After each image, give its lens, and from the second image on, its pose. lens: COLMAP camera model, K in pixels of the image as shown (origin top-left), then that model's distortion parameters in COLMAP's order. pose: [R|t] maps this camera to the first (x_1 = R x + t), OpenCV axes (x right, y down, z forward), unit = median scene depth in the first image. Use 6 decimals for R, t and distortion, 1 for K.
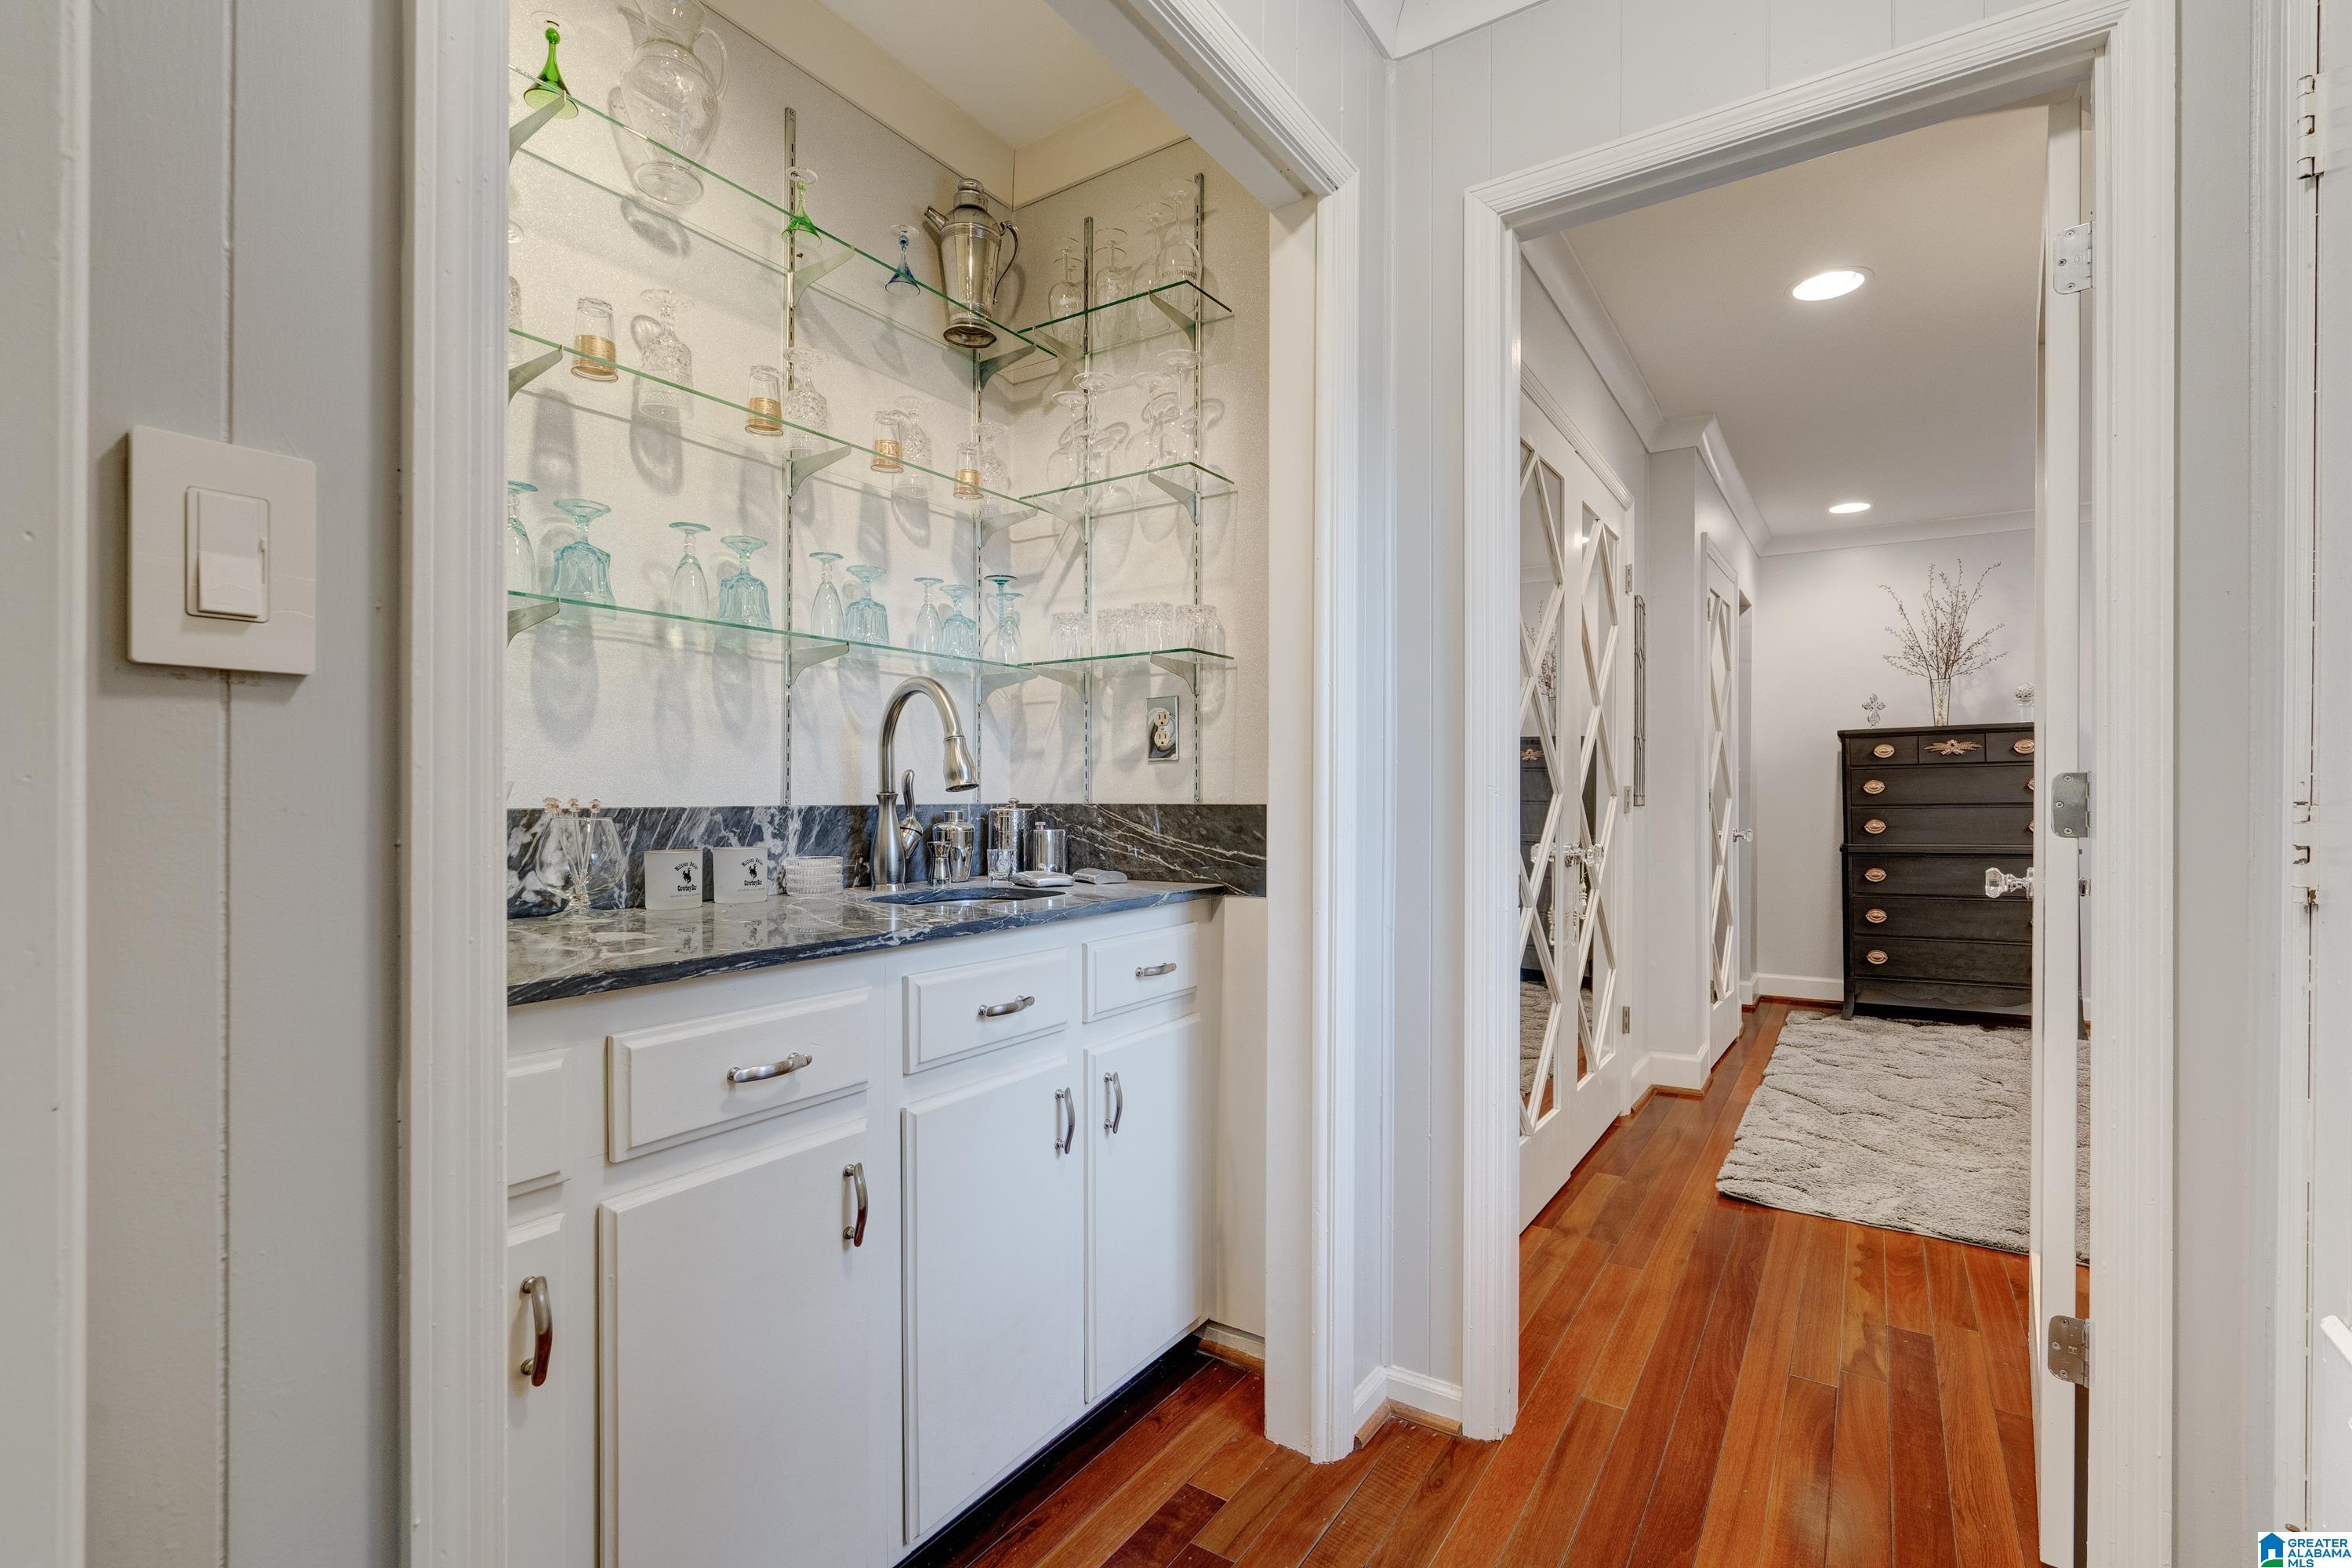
lens RADIAL K [[1068.9, 0, 1181.7], [0, 1068.9, 798.1], [0, 0, 1]] dist [-0.006014, 0.001310]
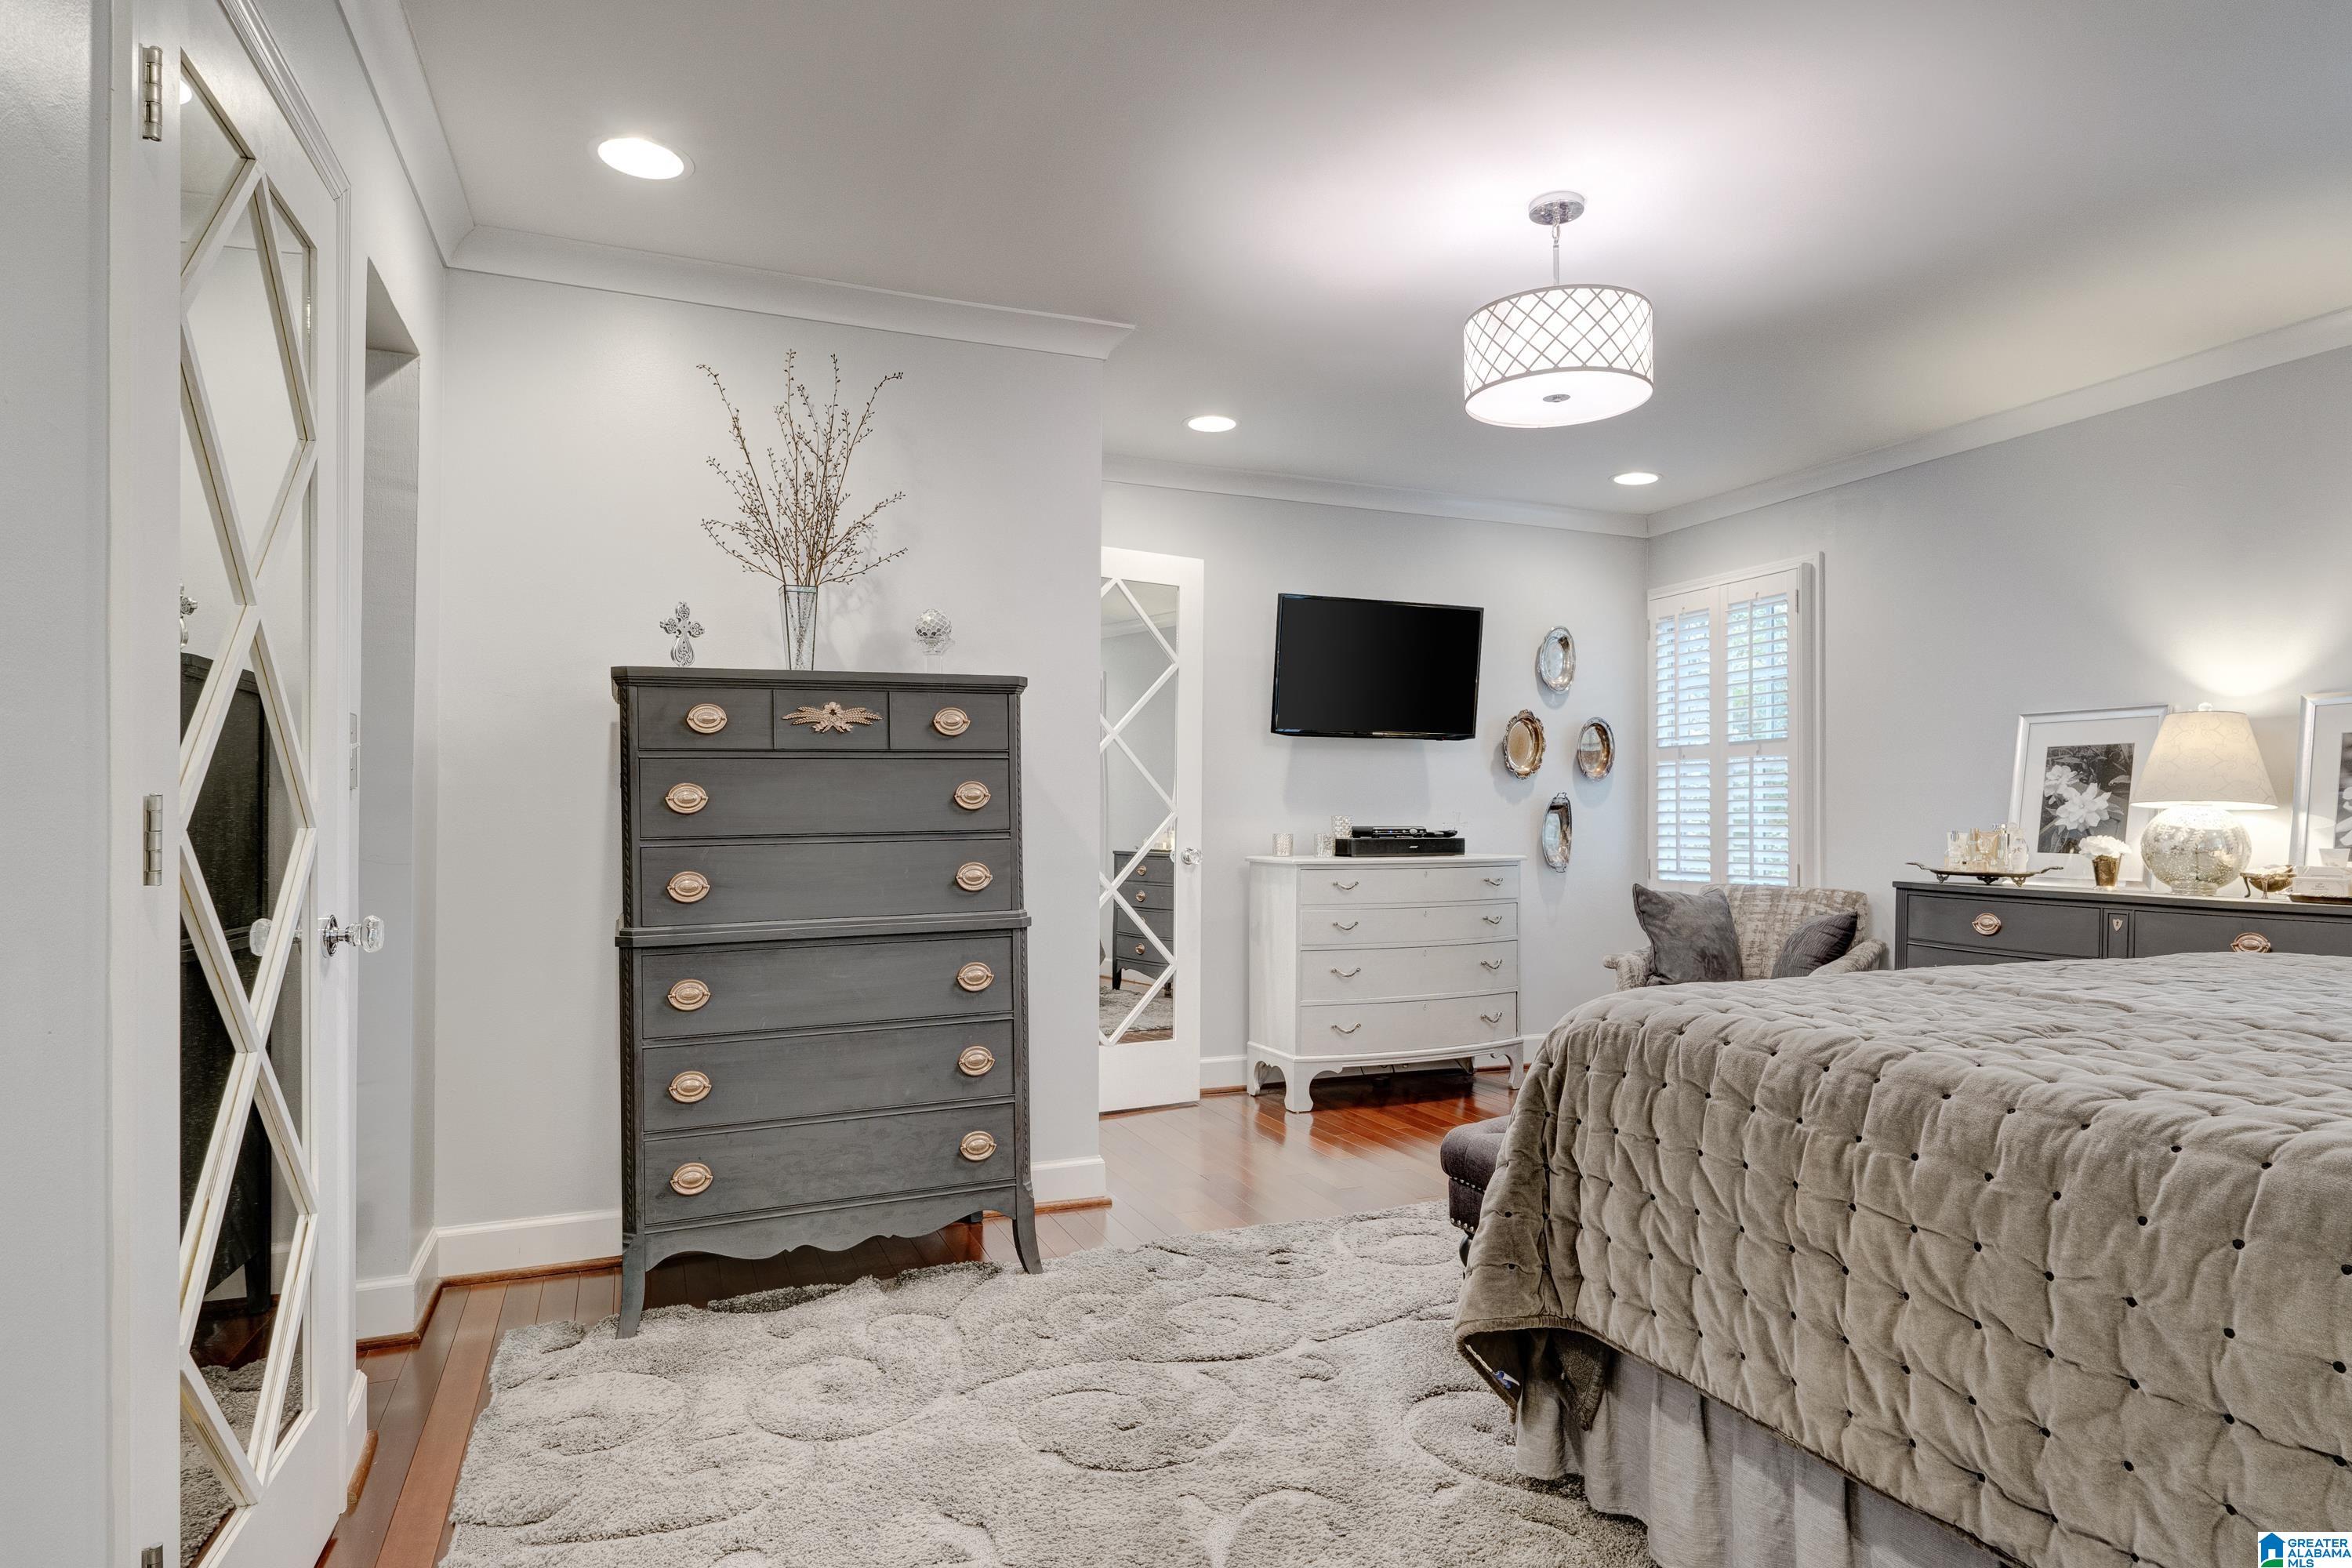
lens RADIAL K [[1335.4, 0, 1174.5], [0, 1335.4, 801.0], [0, 0, 1]] dist [0.000952, -0.000046]
pose [[0.581289, 0.005461, 0.813679, 0.303292], [-0.001508, 0.999983, -0.005634, -0.006171], [-0.813696, 0.002048, 0.581287, 0.493390]]
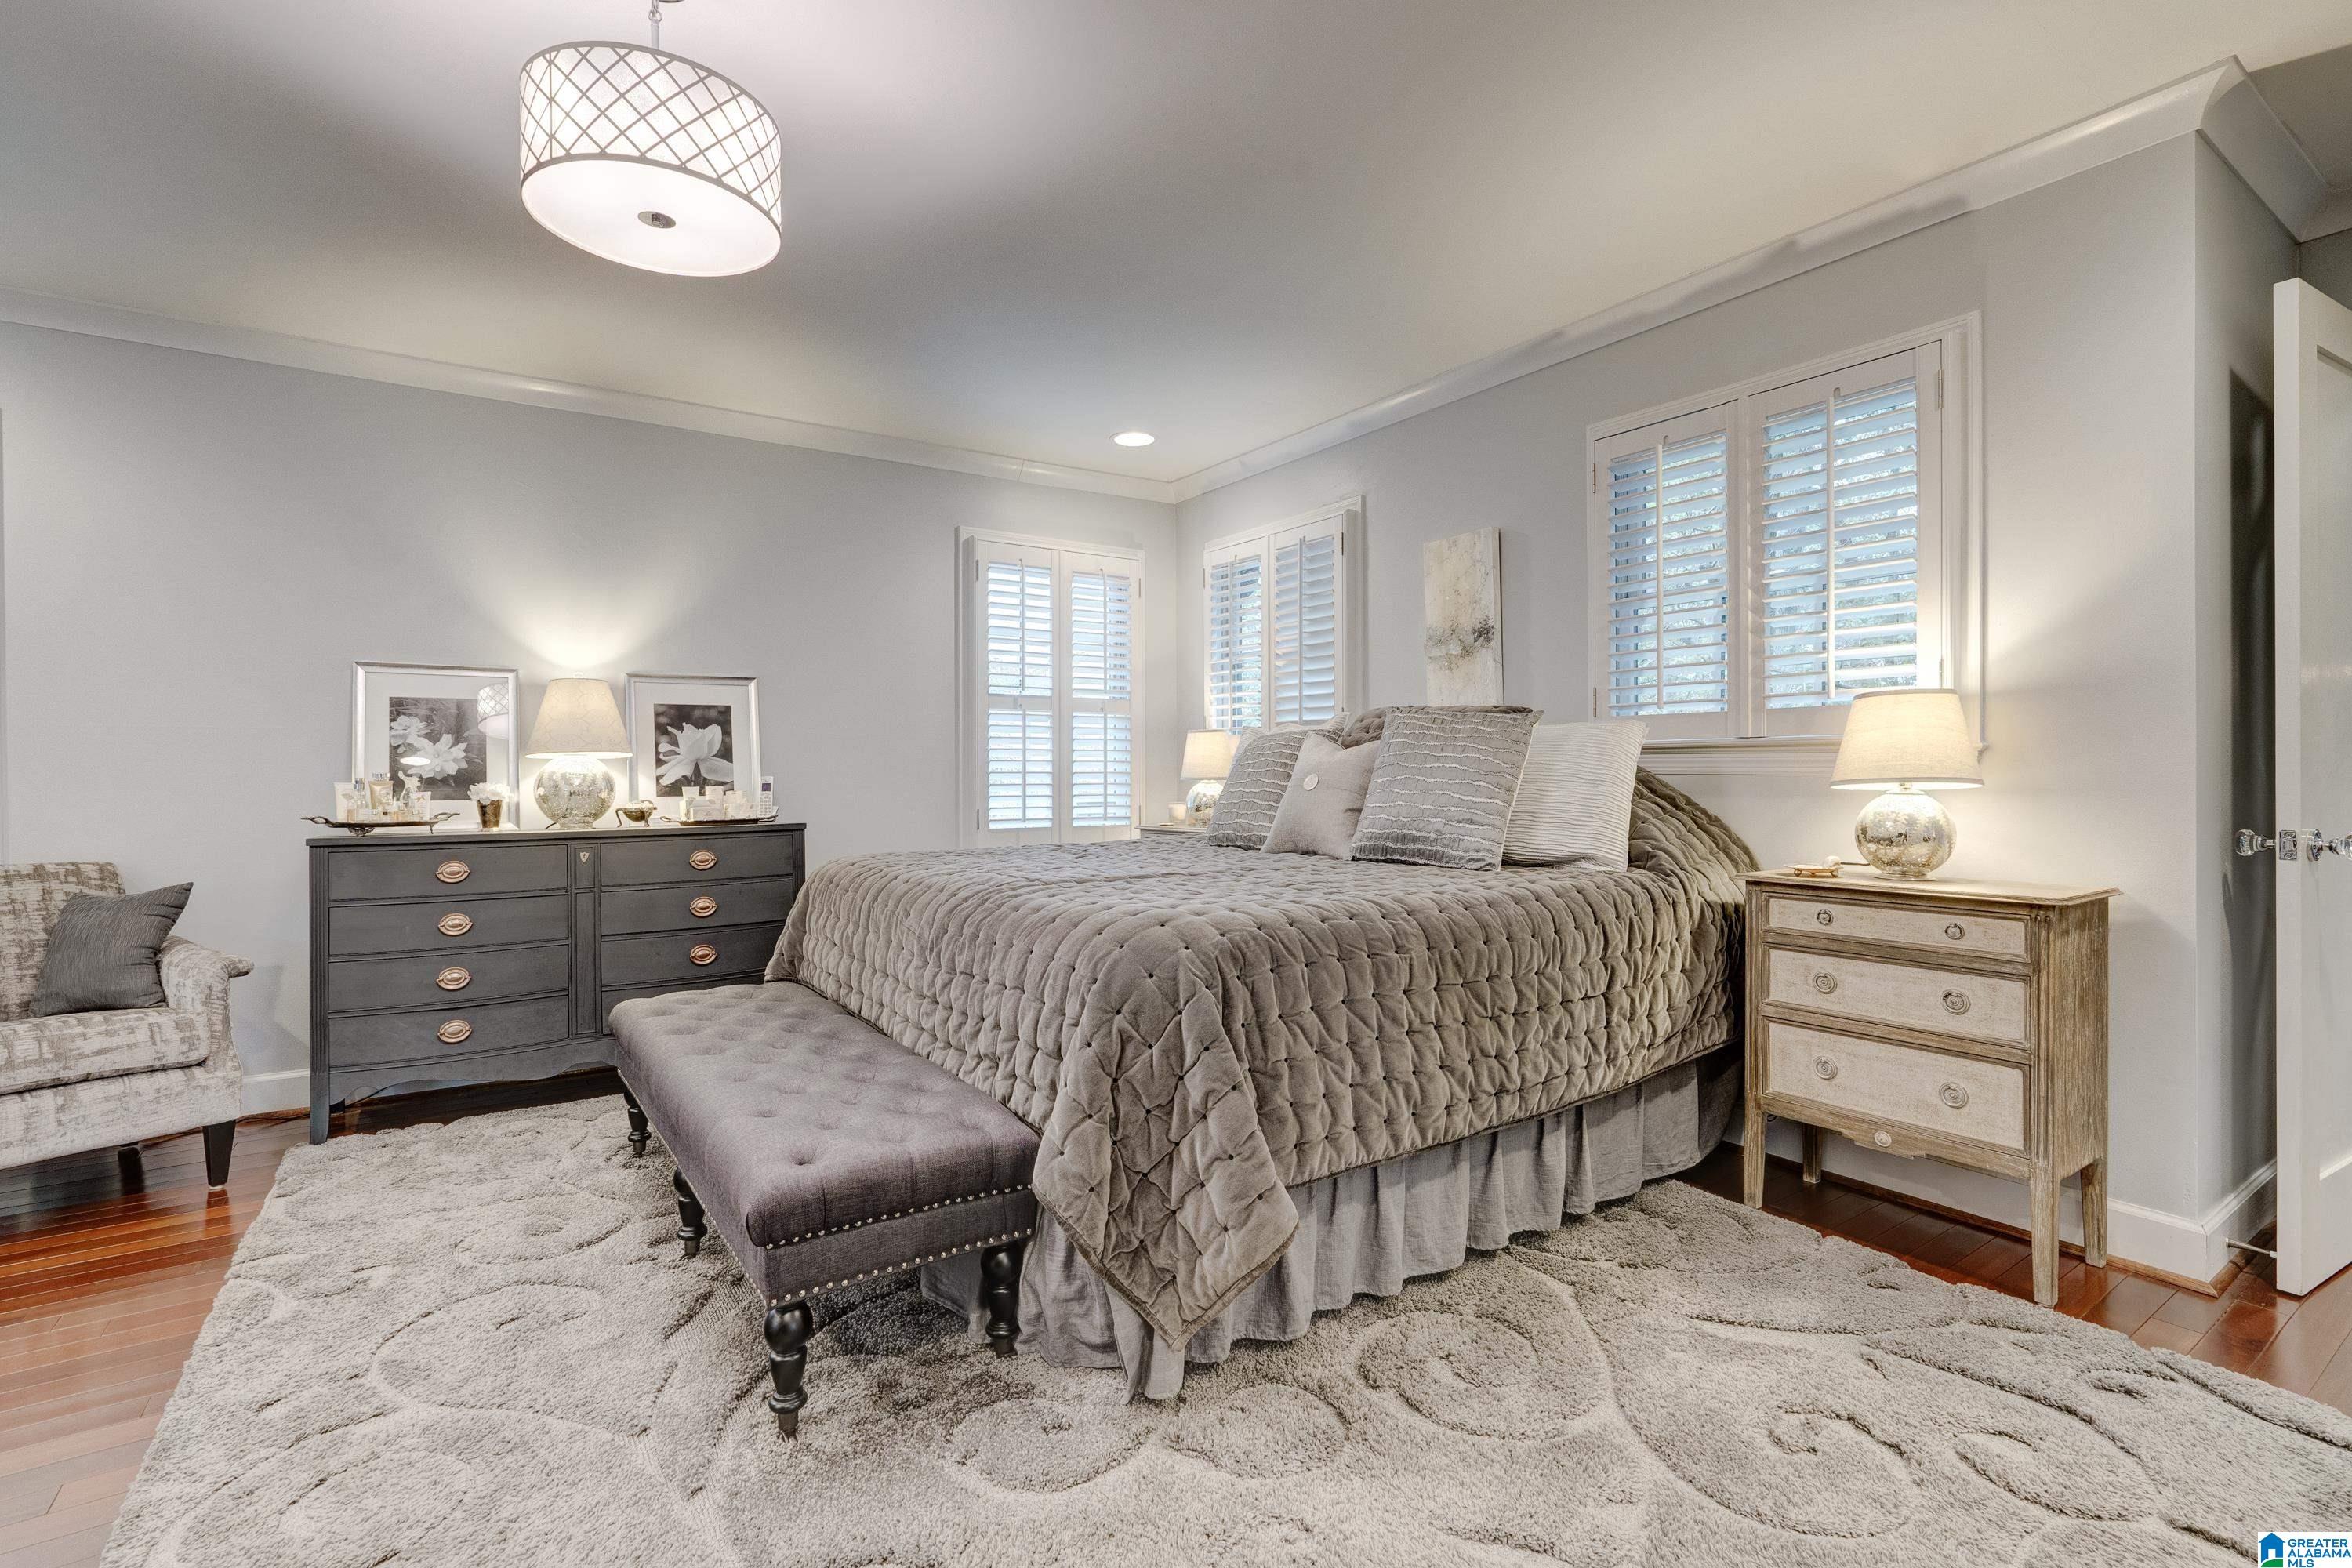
lens RADIAL K [[1068.9, 0, 1171.8], [0, 1068.9, 778.2], [0, 0, 1]] dist [-0.006014, 0.001310]
pose [[-0.921311, -0.004607, 0.388800, 0.649441], [0.000319, 0.999921, 0.012603, -0.001162], [-0.388827, 0.011735, -0.921236, 1.092178]]
